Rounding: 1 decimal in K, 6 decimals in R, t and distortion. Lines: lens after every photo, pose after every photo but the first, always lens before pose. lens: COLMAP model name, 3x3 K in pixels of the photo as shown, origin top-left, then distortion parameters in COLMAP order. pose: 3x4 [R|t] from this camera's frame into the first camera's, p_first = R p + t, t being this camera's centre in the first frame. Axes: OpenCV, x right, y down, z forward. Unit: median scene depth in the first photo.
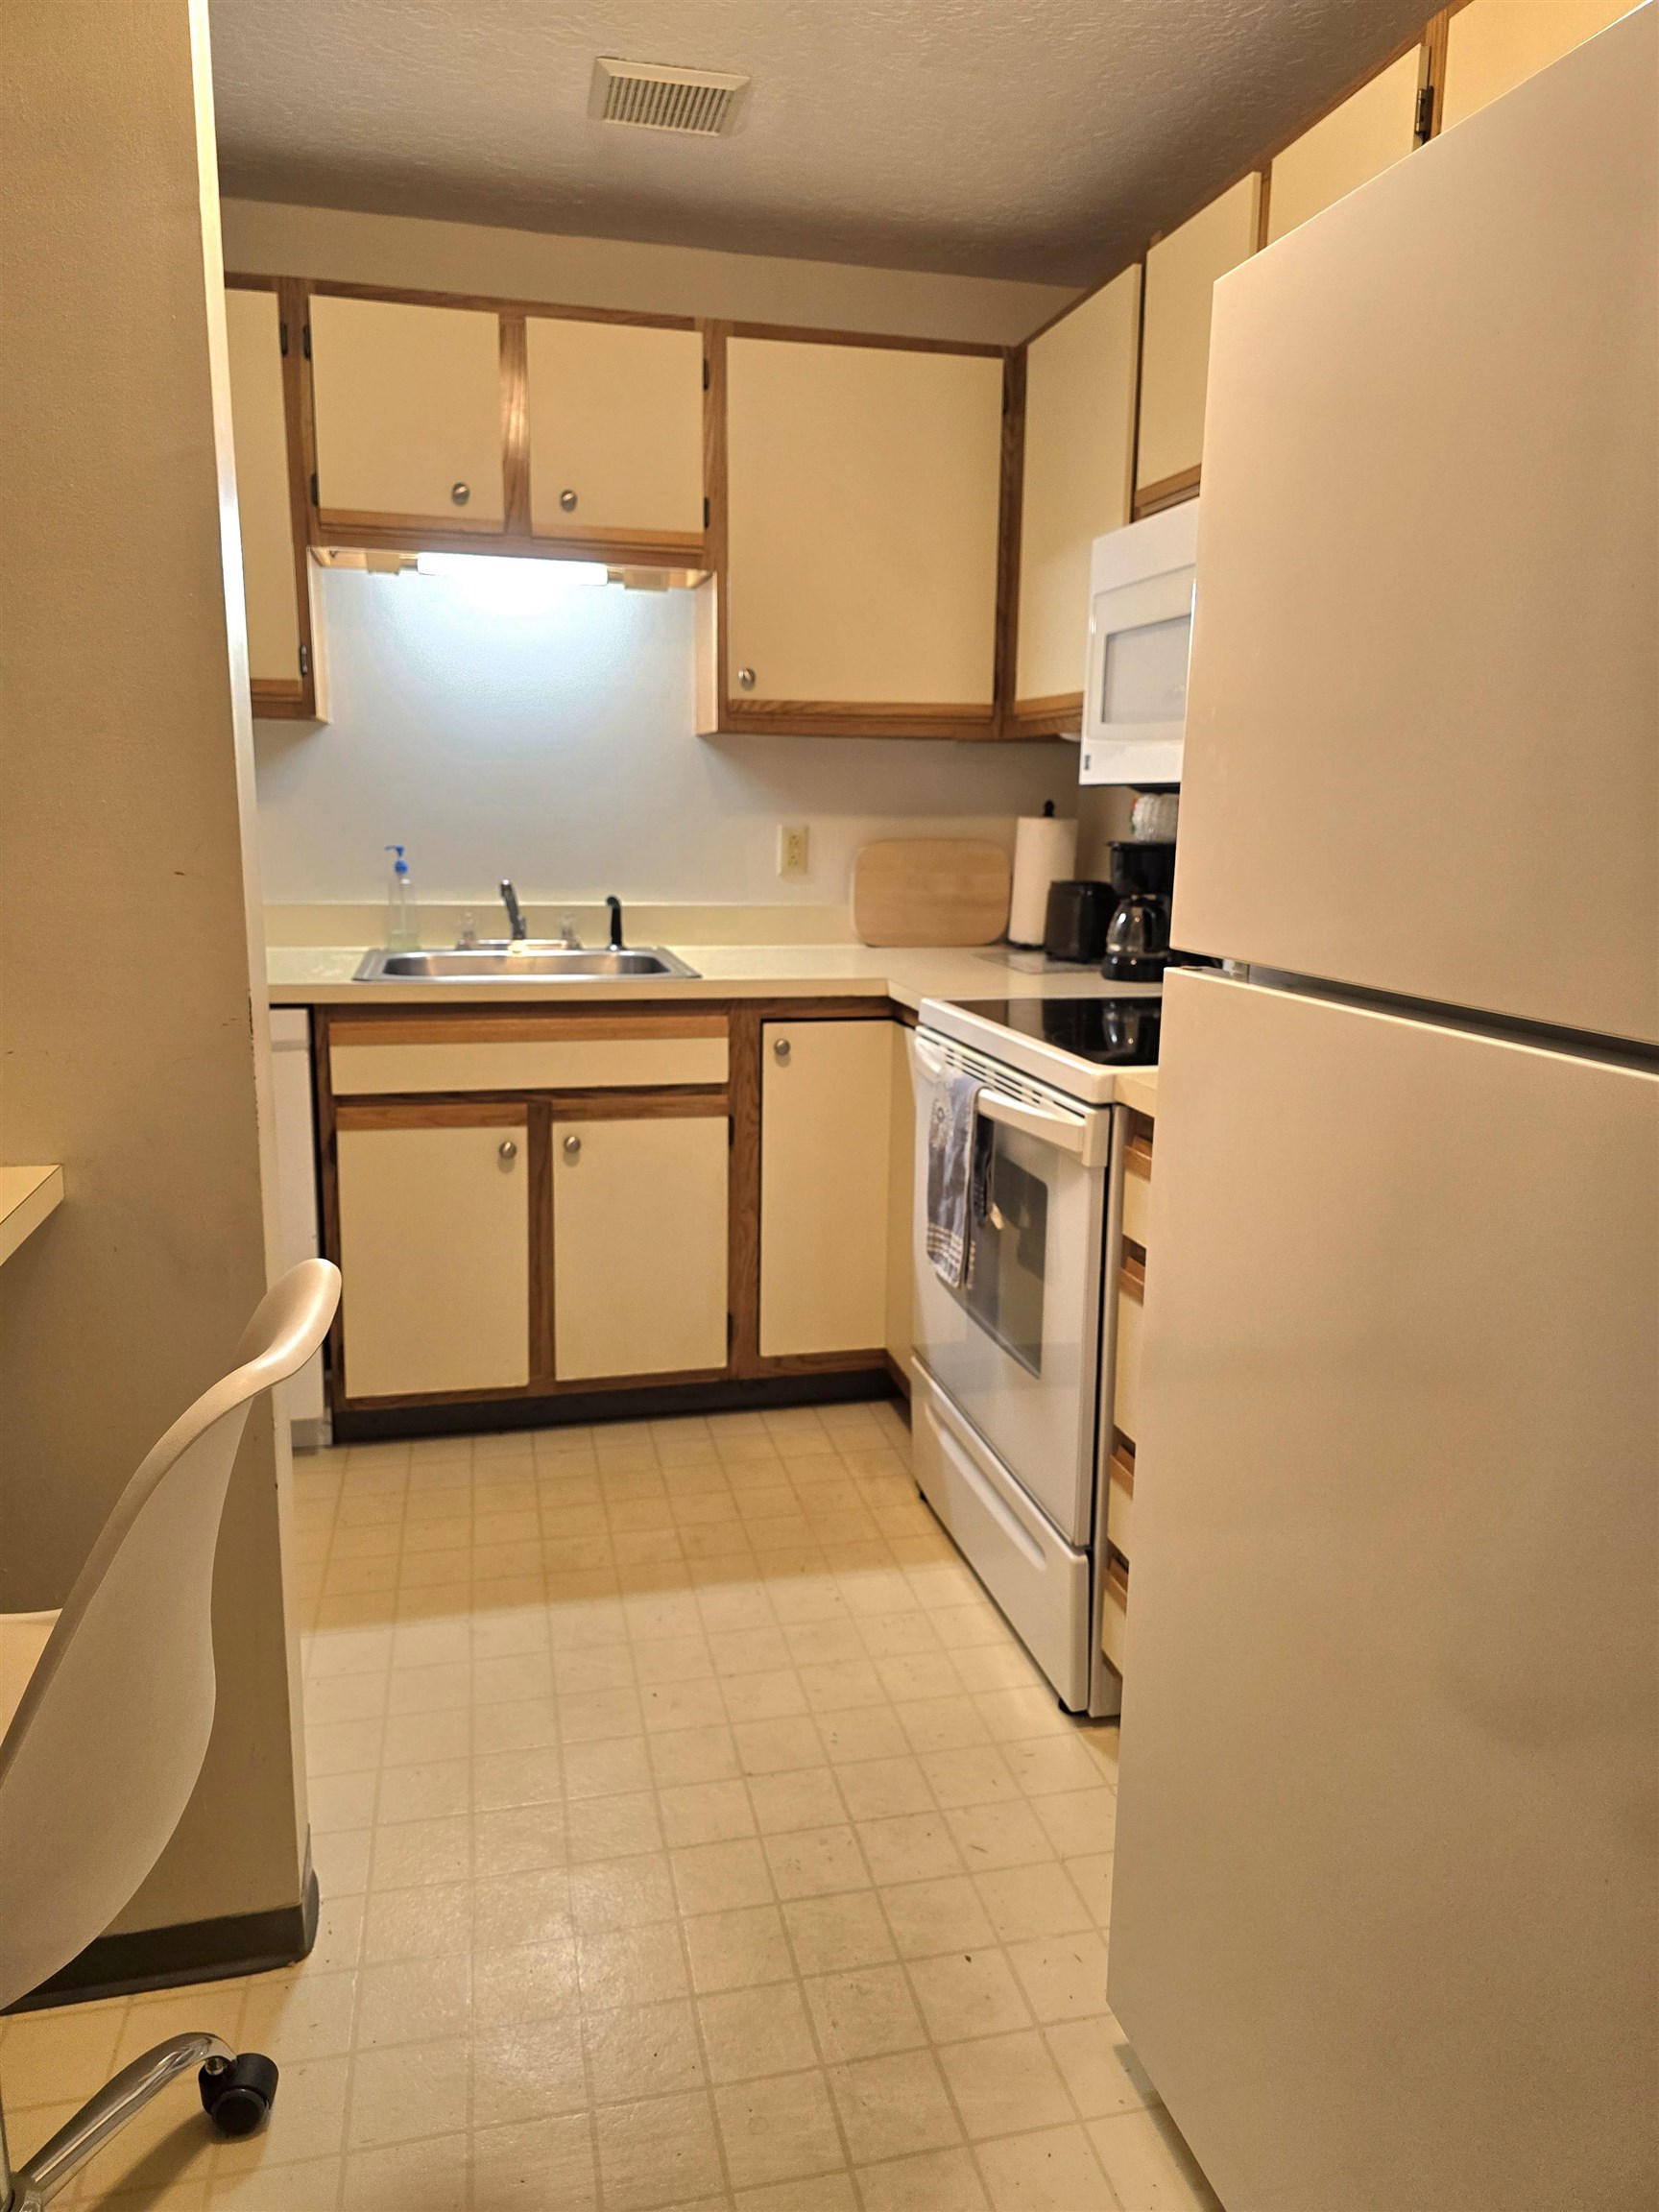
lens RADIAL K [[1506.3, 0, 844.3], [0, 1506.3, 1081.8], [0, 0, 1]] dist [0.055095, -0.038337]
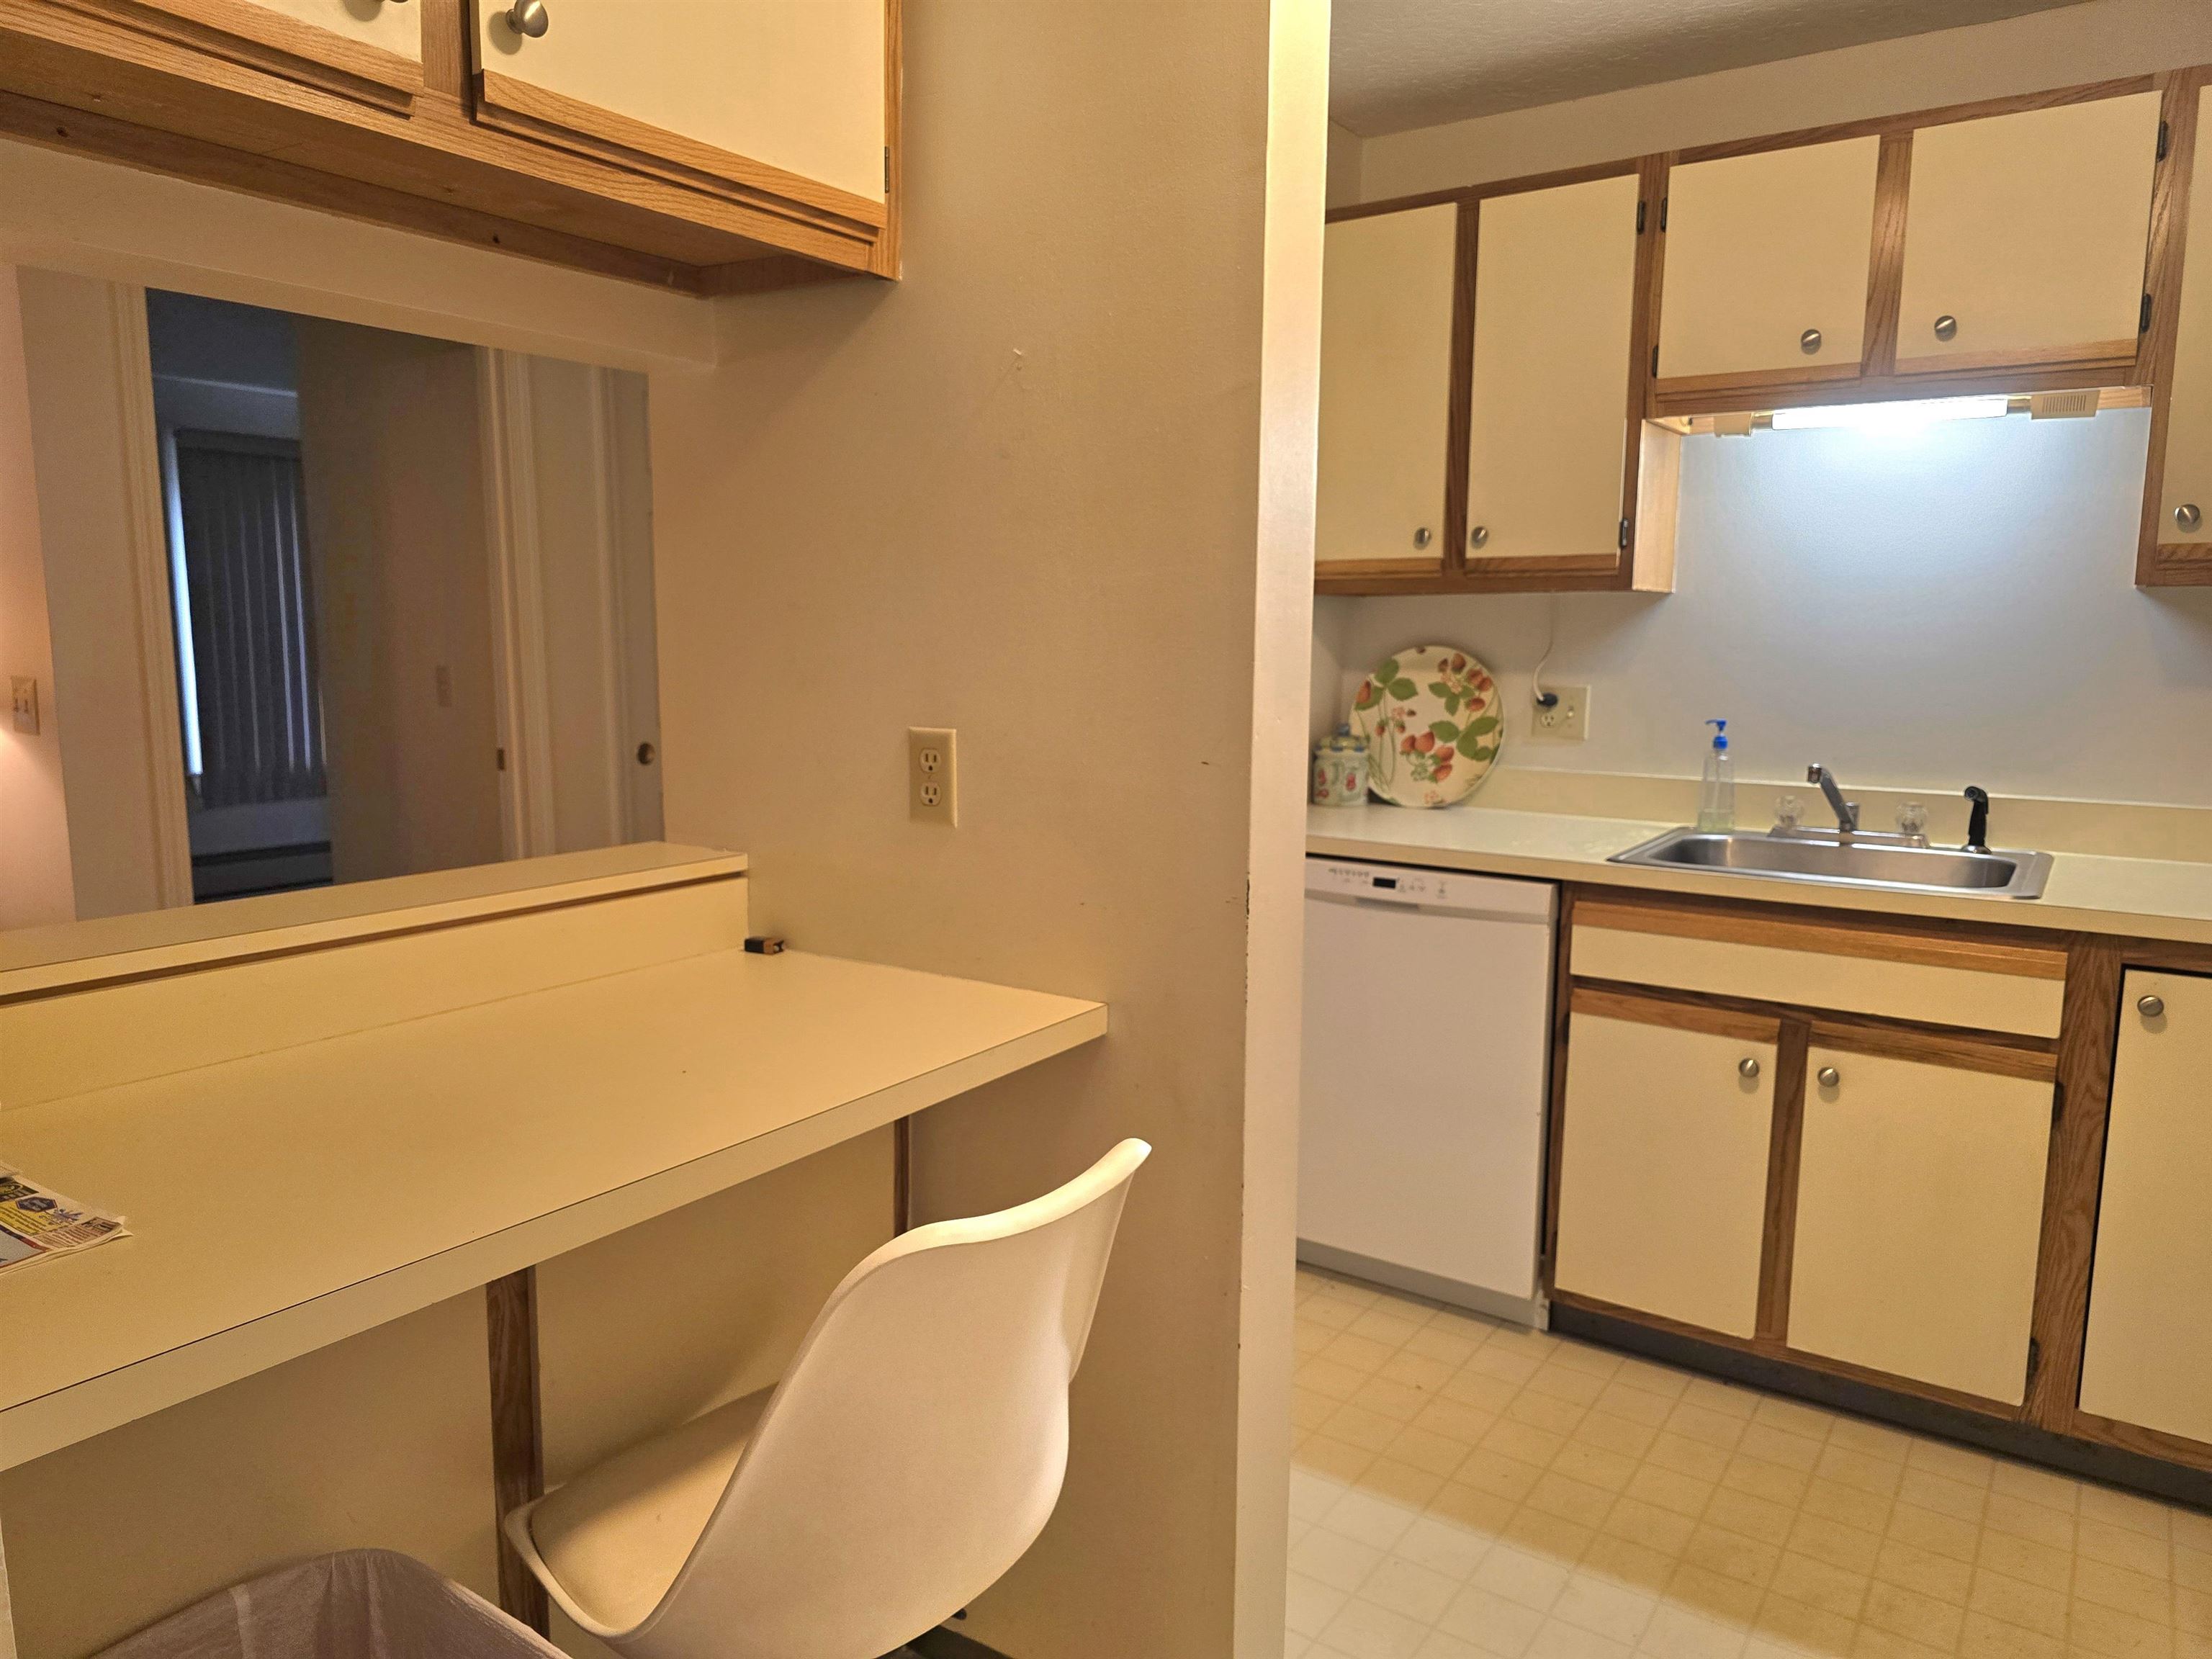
lens RADIAL K [[1506.3, 0, 1105.3], [0, 1506.3, 836.1], [0, 0, 1]] dist [0.055095, -0.038337]
pose [[0.673993, 0.090933, -0.733119, 0.157561], [-0.134739, 0.990881, -0.000968, -0.035935], [0.726346, 0.099432, 0.680099, 0.103712]]
